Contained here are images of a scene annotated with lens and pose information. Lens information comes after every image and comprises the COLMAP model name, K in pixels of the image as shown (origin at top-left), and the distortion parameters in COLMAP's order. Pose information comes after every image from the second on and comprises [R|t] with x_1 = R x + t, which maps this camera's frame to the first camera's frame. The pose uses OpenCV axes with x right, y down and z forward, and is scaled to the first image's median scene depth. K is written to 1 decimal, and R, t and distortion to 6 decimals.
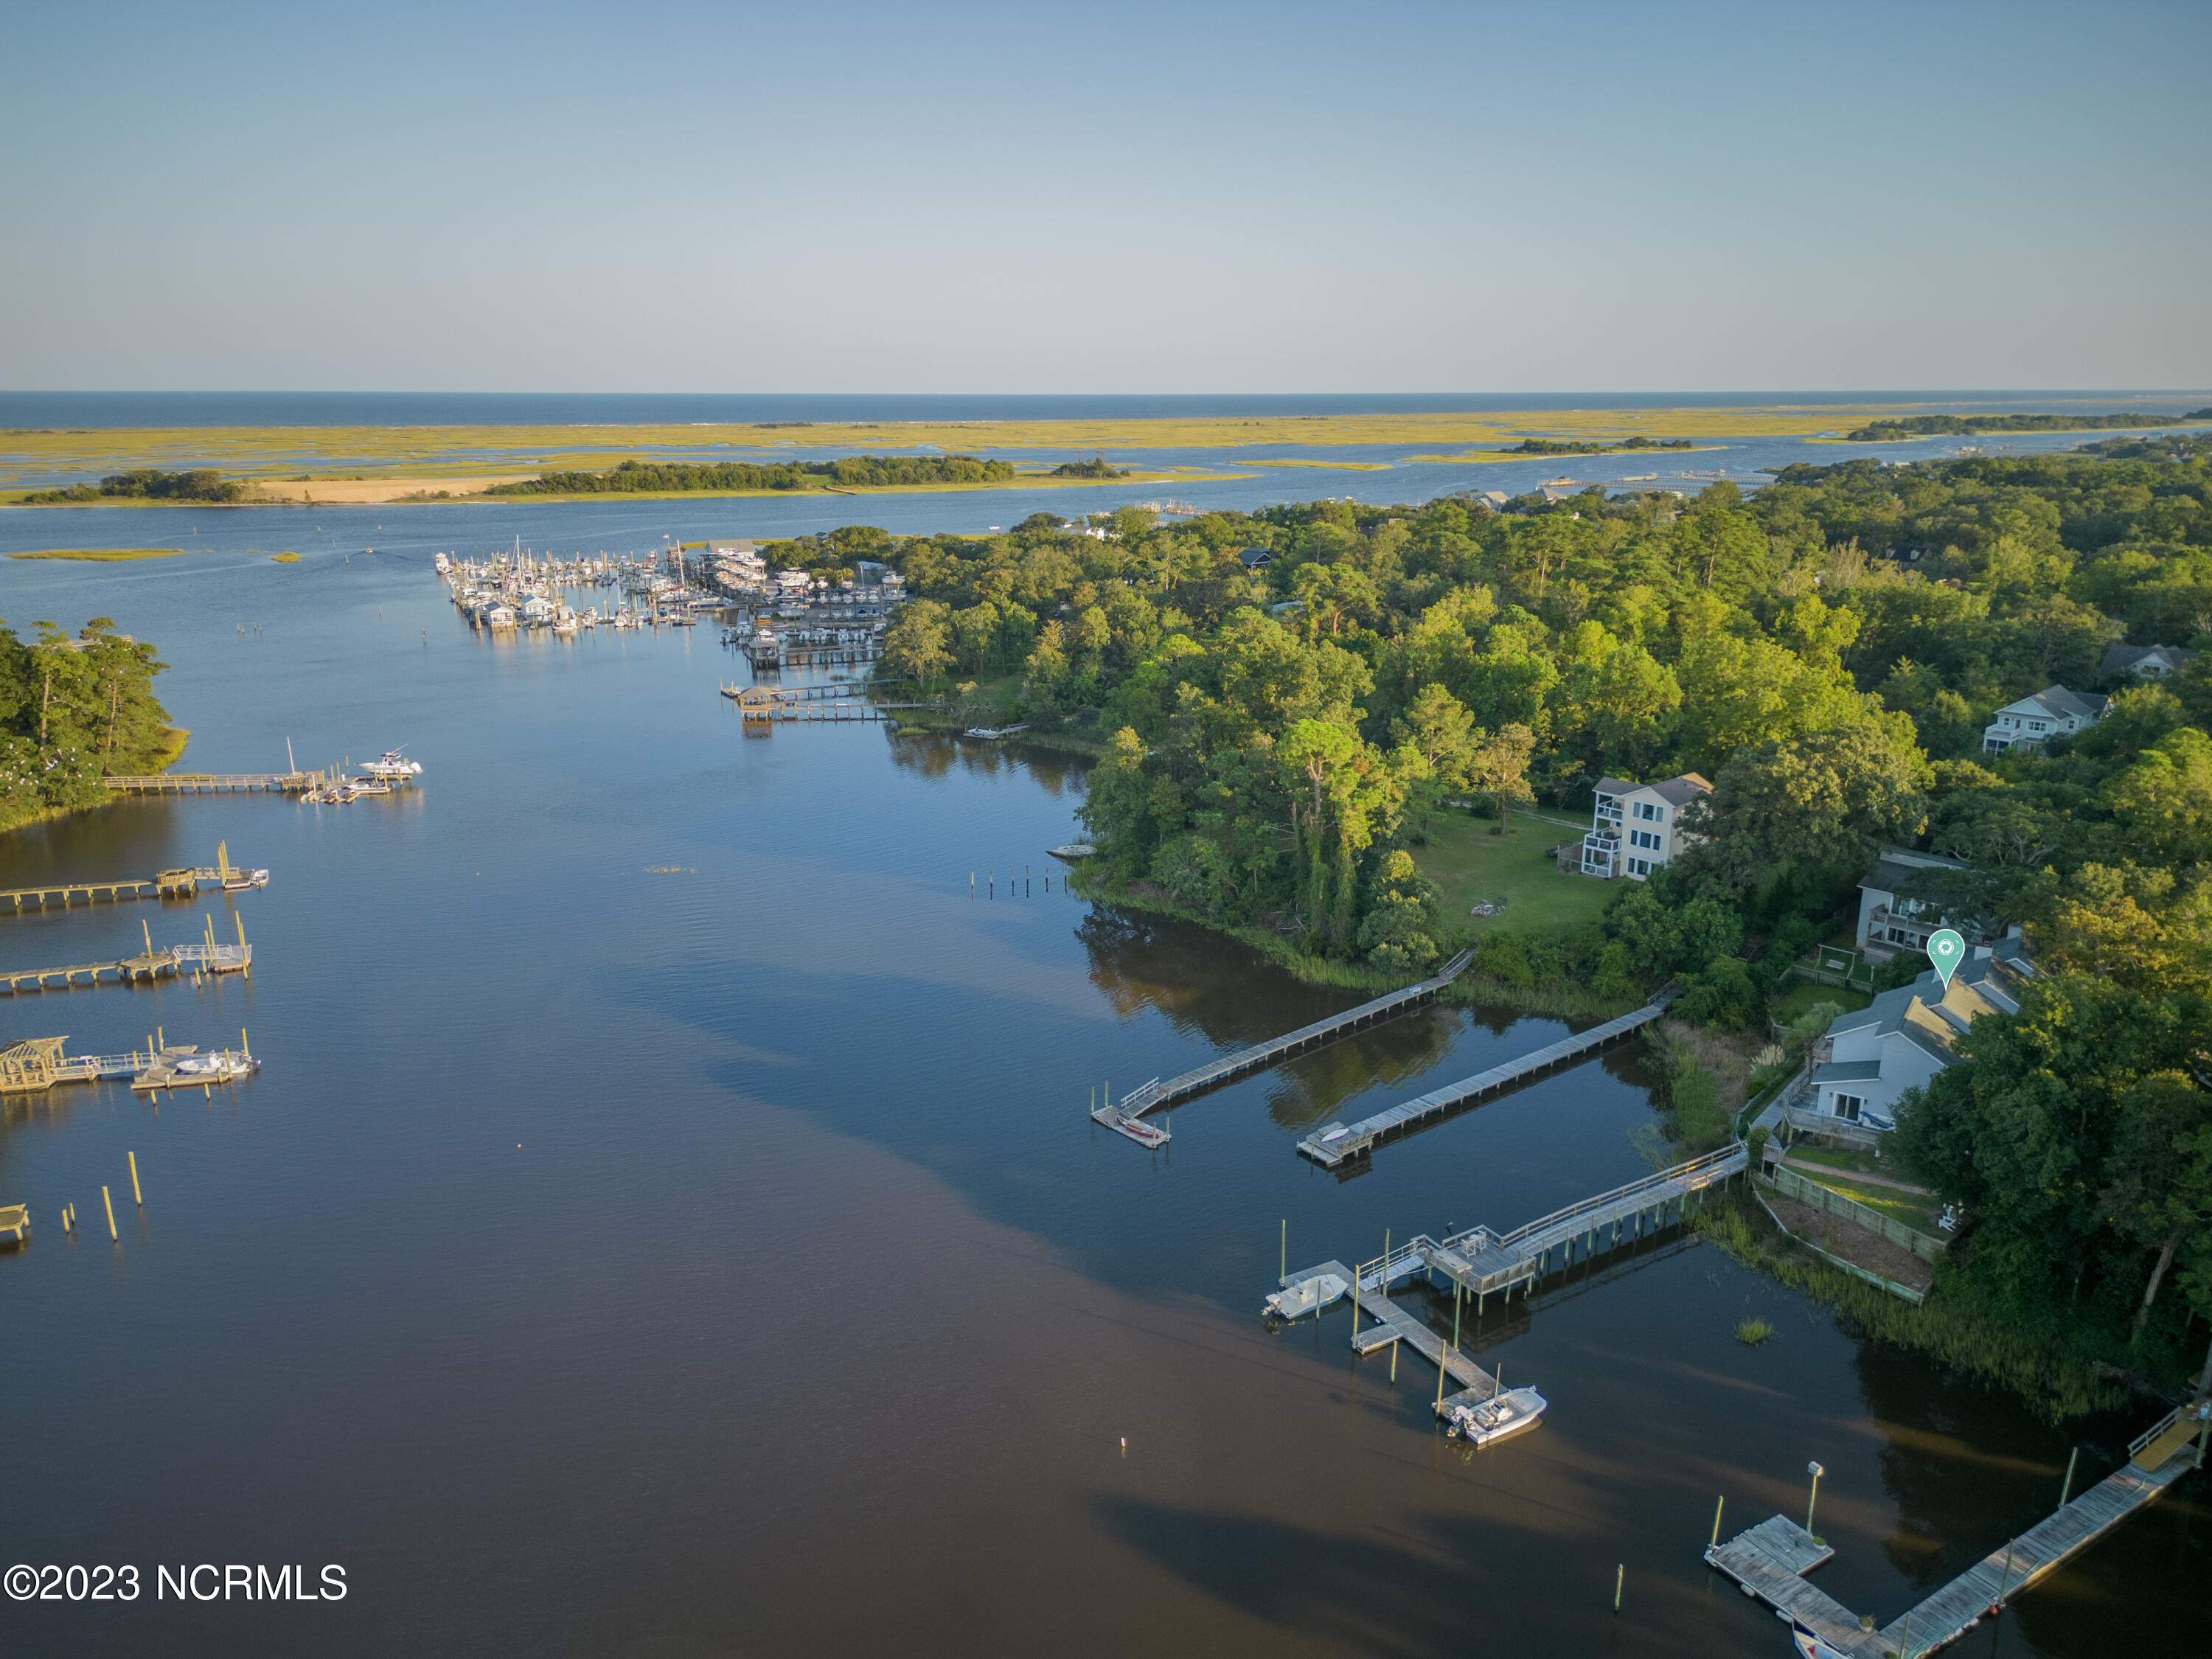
lens RADIAL K [[1562.3, 0, 1106.0], [0, 1562.3, 829.5], [0, 0, 1]] dist [0.073658, -0.077866]
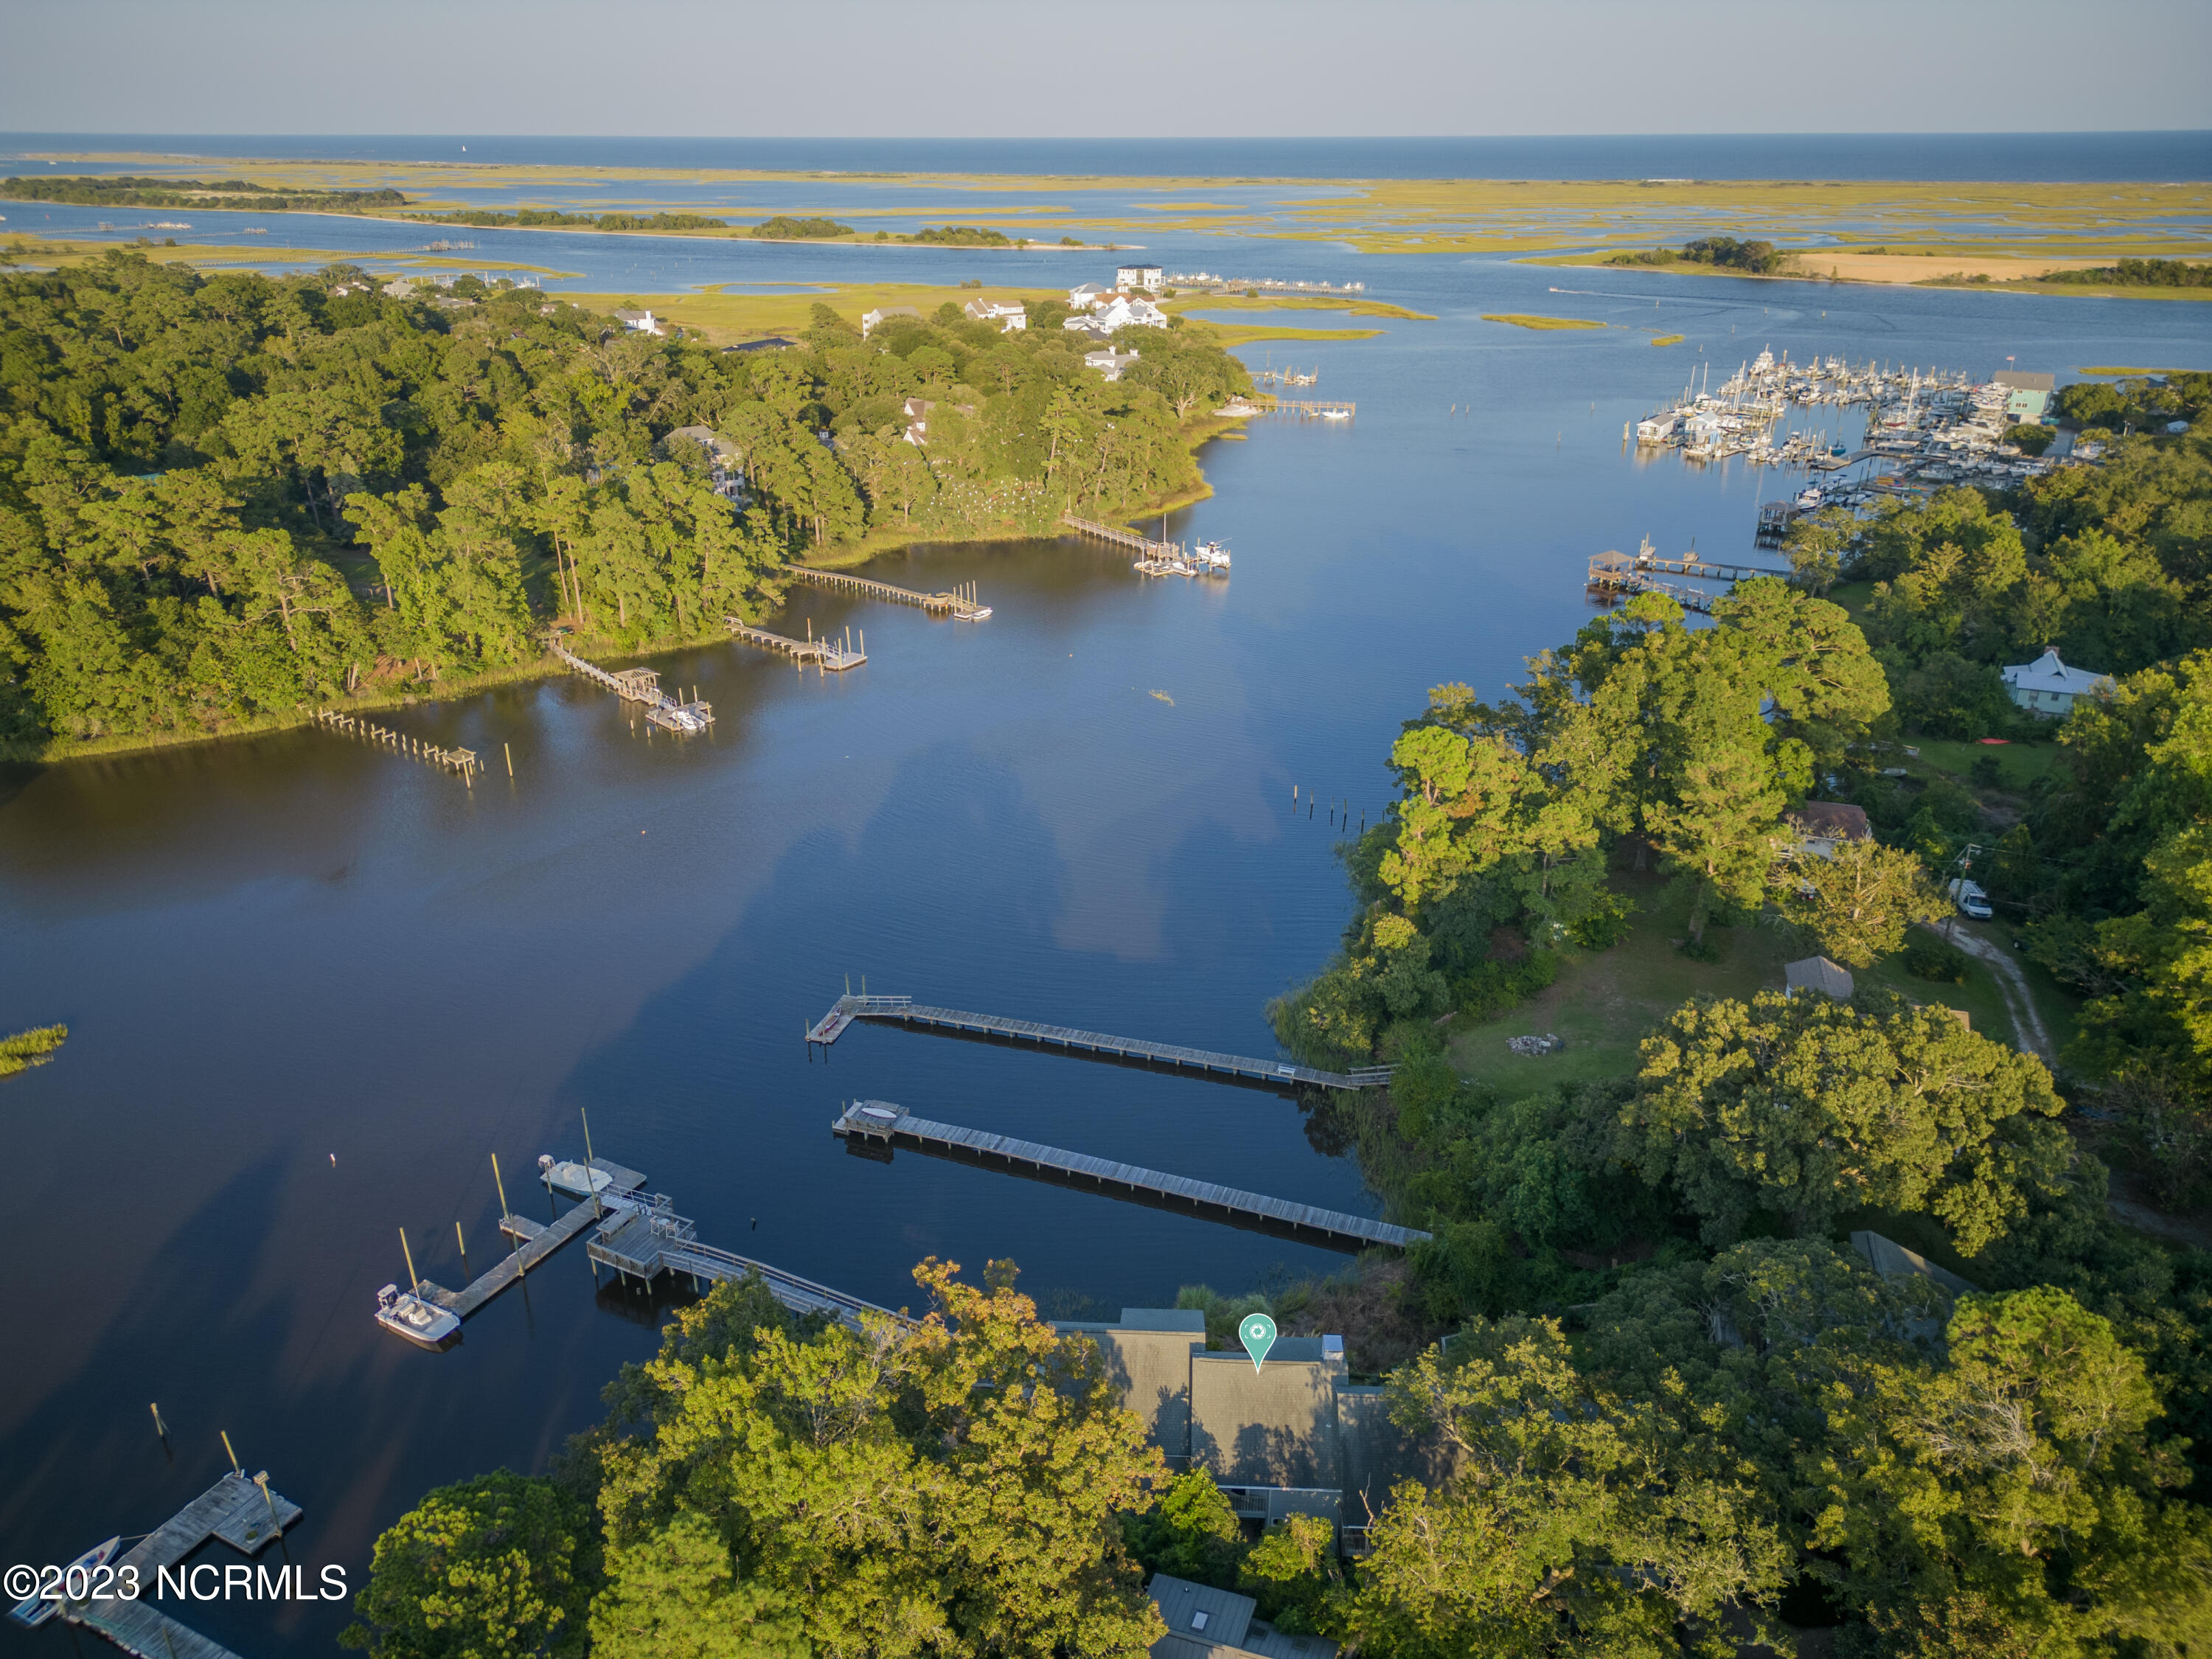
lens RADIAL K [[1562.3, 0, 1106.0], [0, 1562.3, 829.5], [0, 0, 1]] dist [0.073658, -0.077866]
pose [[0.515428, 0.345920, -0.784011, 0.152217], [-0.228936, 0.937235, 0.263017, -0.042705], [0.825786, 0.043922, 0.562271, 0.092813]]
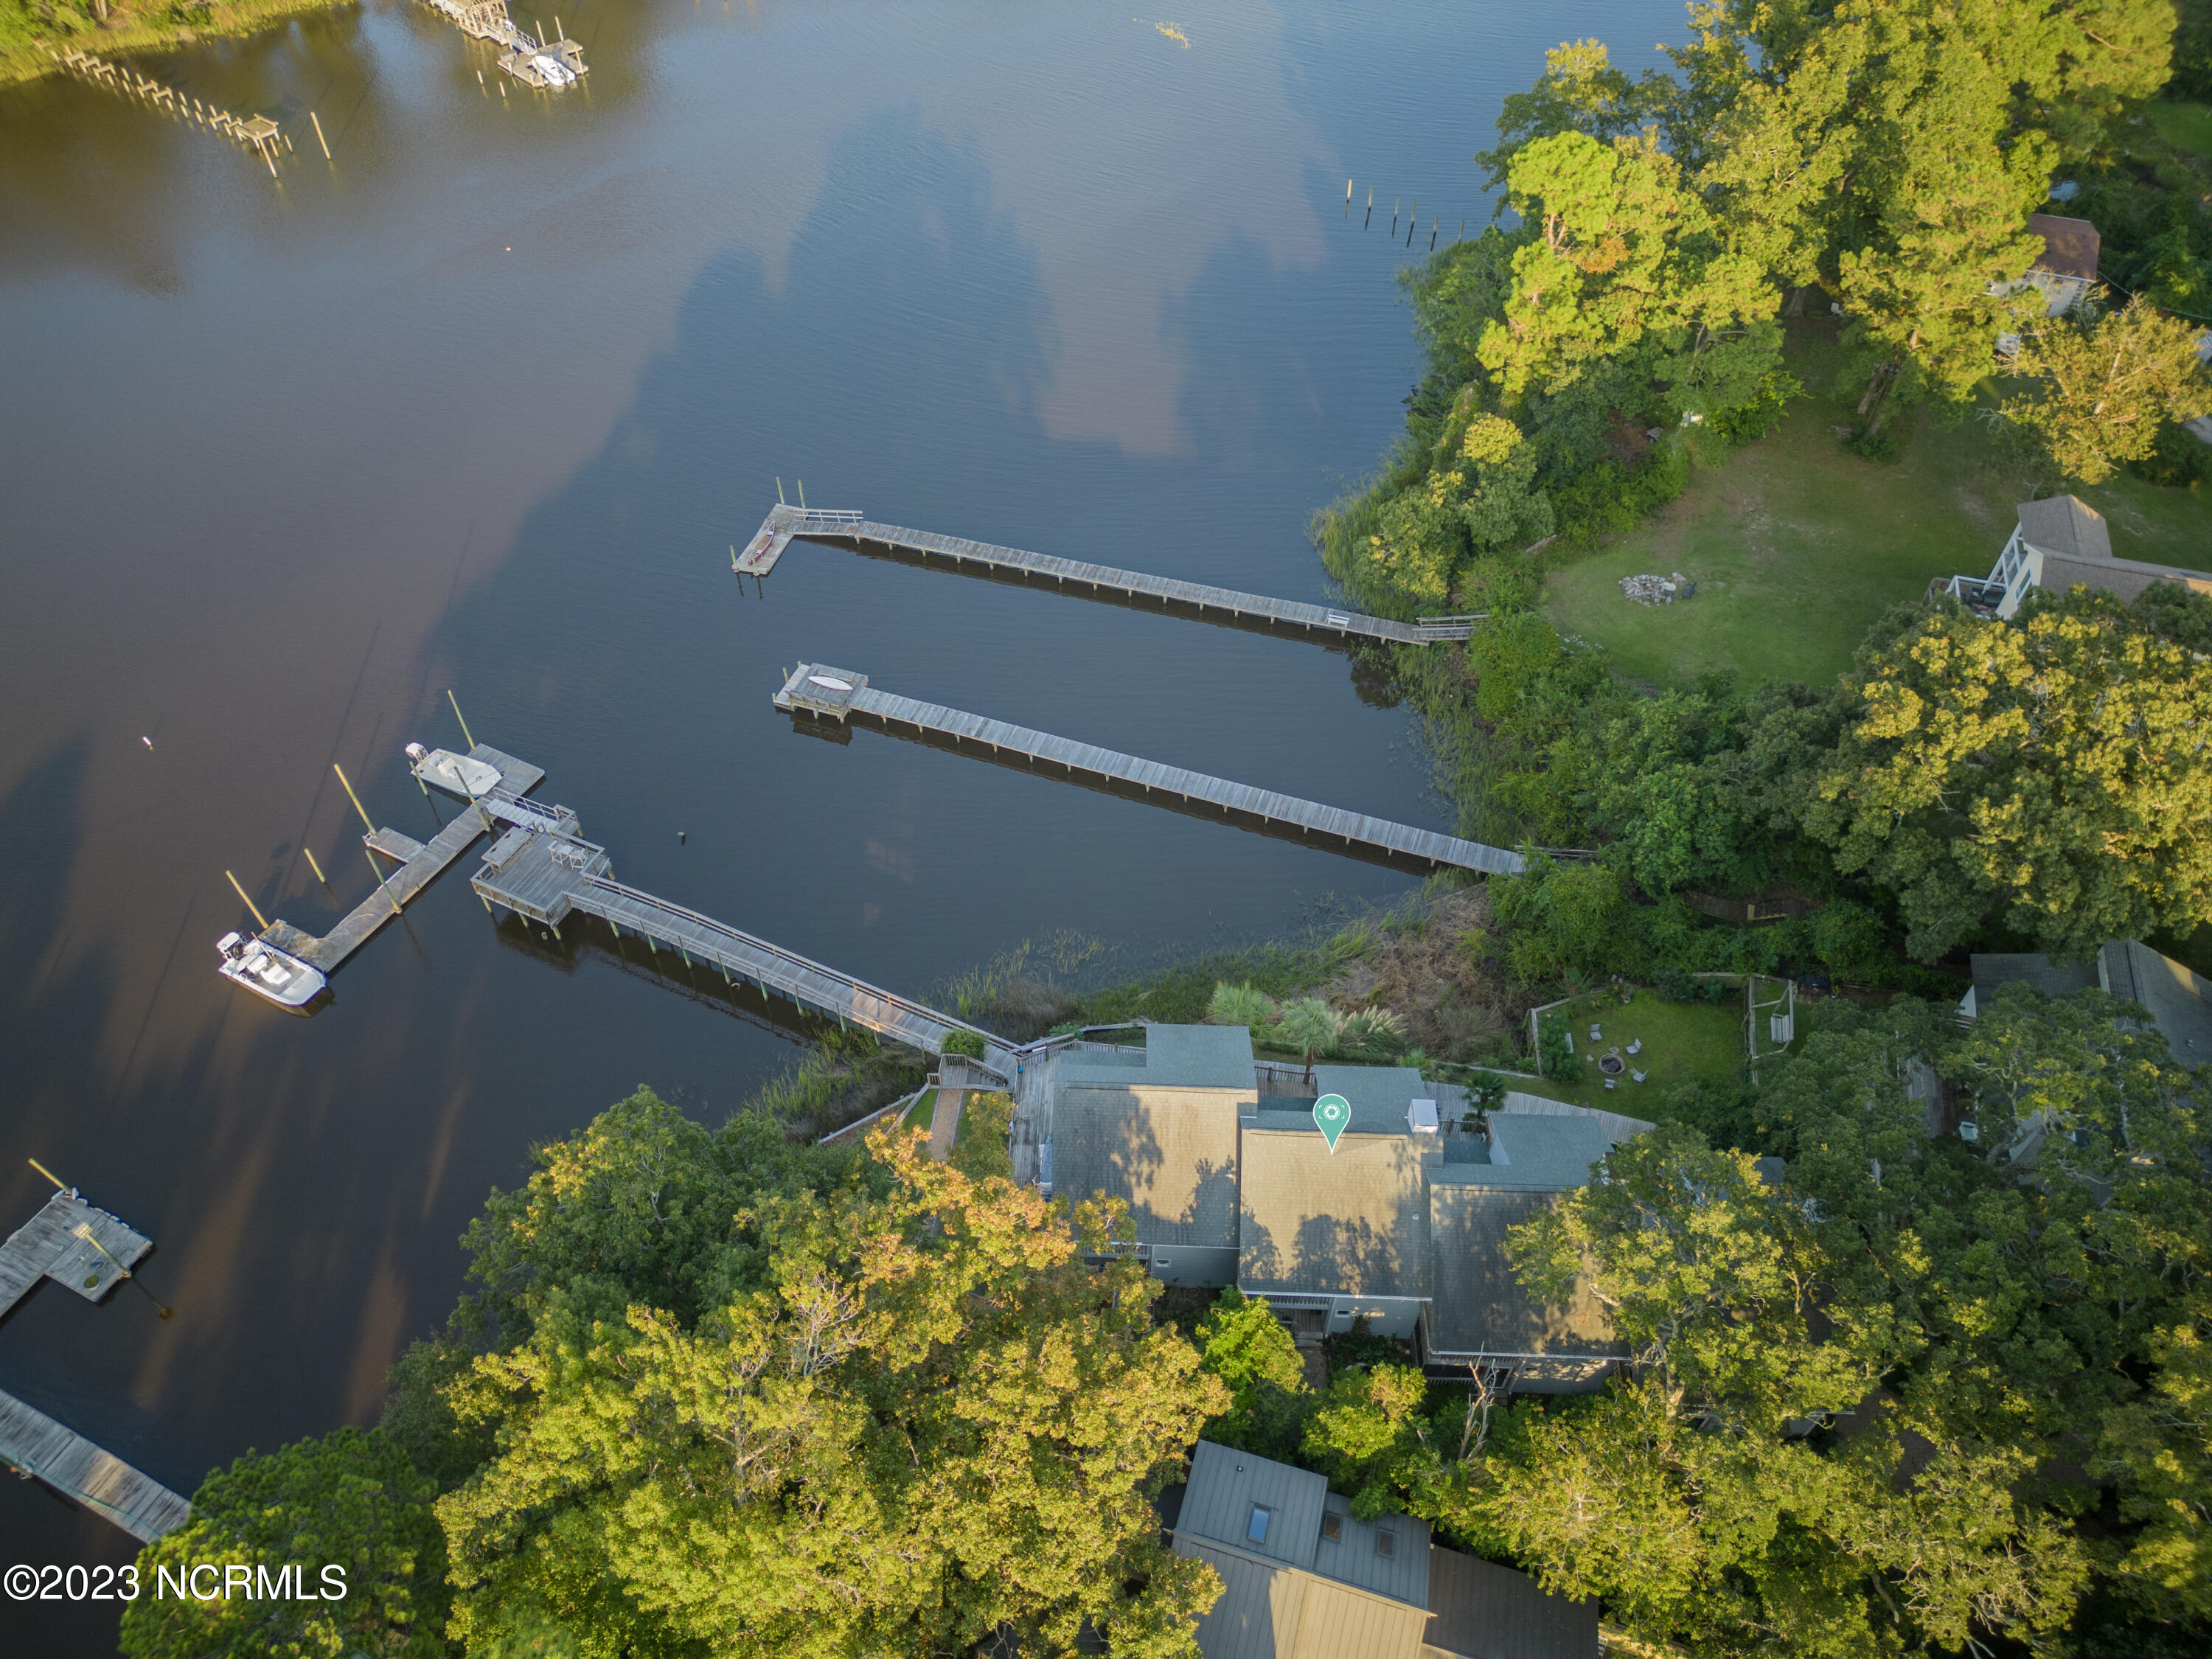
lens RADIAL K [[1562.3, 0, 1106.0], [0, 1562.3, 829.5], [0, 0, 1]] dist [0.073658, -0.077866]
pose [[0.525021, 0.631149, -0.570968, 0.117052], [-0.232477, 0.751704, 0.617167, -0.043410], [0.818723, -0.191289, 0.541388, 0.111961]]
